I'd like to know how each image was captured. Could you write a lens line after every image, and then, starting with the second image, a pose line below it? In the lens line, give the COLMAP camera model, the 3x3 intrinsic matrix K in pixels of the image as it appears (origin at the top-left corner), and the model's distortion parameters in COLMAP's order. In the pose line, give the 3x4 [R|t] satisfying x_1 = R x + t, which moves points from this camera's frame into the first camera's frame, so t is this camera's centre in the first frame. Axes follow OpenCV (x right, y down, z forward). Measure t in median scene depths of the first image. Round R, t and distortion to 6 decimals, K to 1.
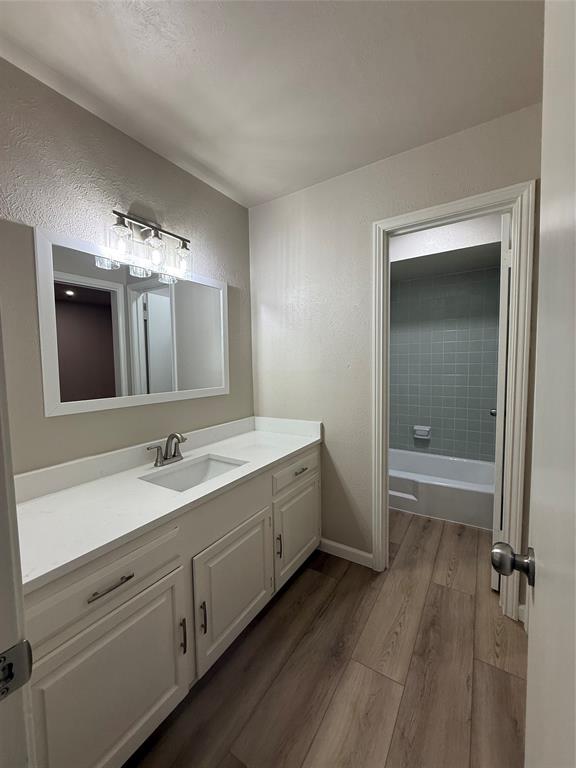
lens RADIAL K [[307.5, 0, 287.8], [0, 307.5, 382.6], [0, 0, 1]] dist [0.000458, -0.000251]
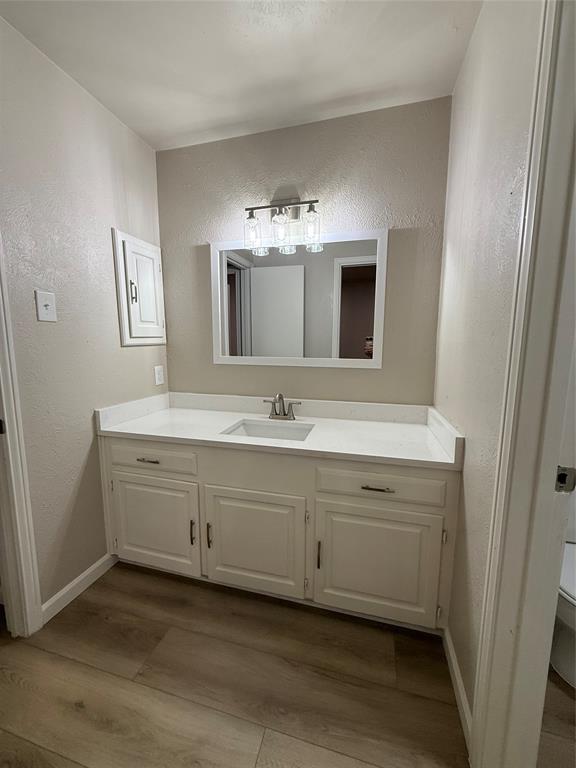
lens RADIAL K [[307.5, 0, 288.3], [0, 307.5, 381.9], [0, 0, 1]] dist [0.000458, -0.000251]
pose [[0.298313, 0.147725, -0.942967, 0.683100], [-0.071318, 0.988638, 0.132318, -0.026956], [0.951800, 0.027778, 0.305459, 0.688125]]
